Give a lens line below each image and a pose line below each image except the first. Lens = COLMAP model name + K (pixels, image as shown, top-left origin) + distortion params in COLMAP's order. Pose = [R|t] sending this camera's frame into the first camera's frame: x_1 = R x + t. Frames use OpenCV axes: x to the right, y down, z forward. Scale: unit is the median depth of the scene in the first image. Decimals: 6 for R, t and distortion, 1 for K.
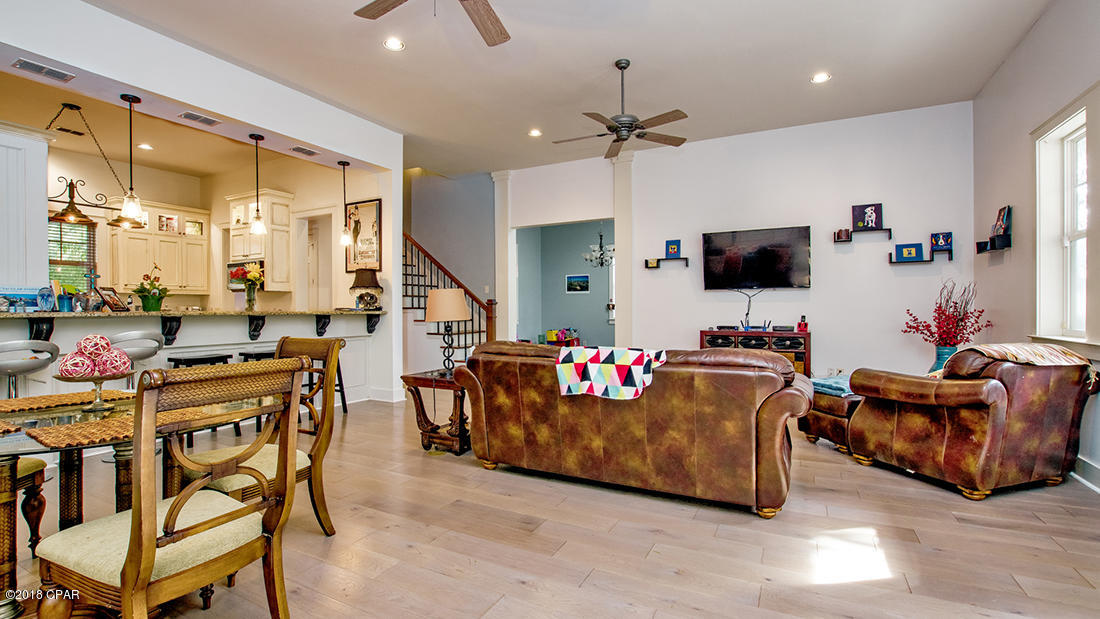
lens RADIAL K [[487.4, 0, 548.0], [0, 487.4, 310.4], [0, 0, 1]] dist [-0.002155, -0.000028]
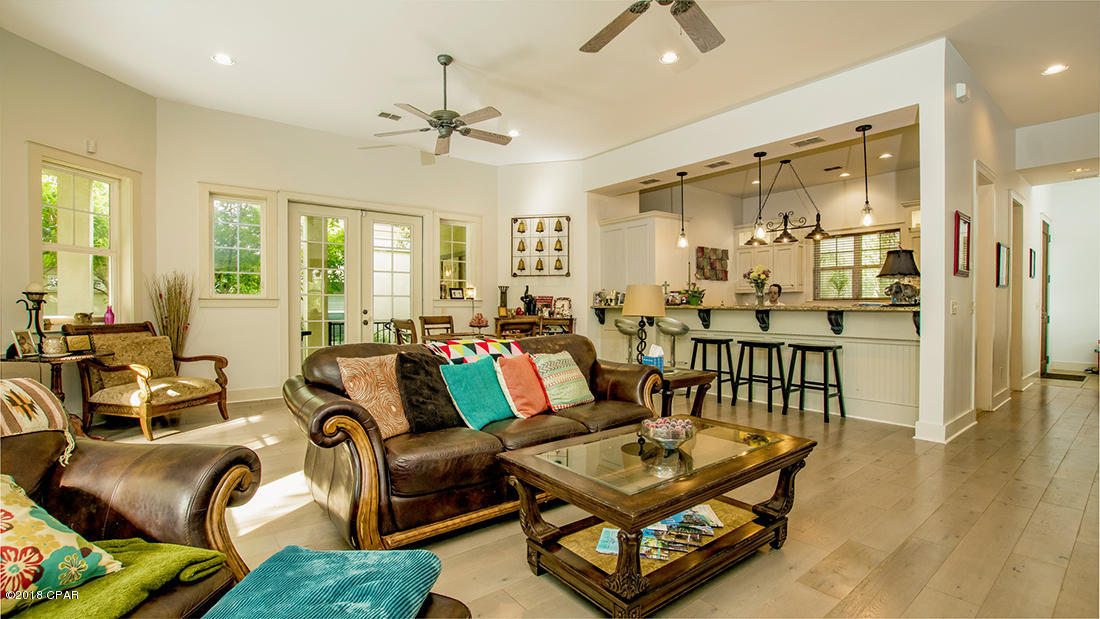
lens RADIAL K [[487.4, 0, 547.0], [0, 487.4, 306.8], [0, 0, 1]] dist [-0.002155, -0.000028]
pose [[-0.386047, 0.008734, -0.922438, 0.612175], [-0.004241, 0.999928, 0.011243, -0.006914], [0.922469, 0.008253, -0.385982, 0.908006]]
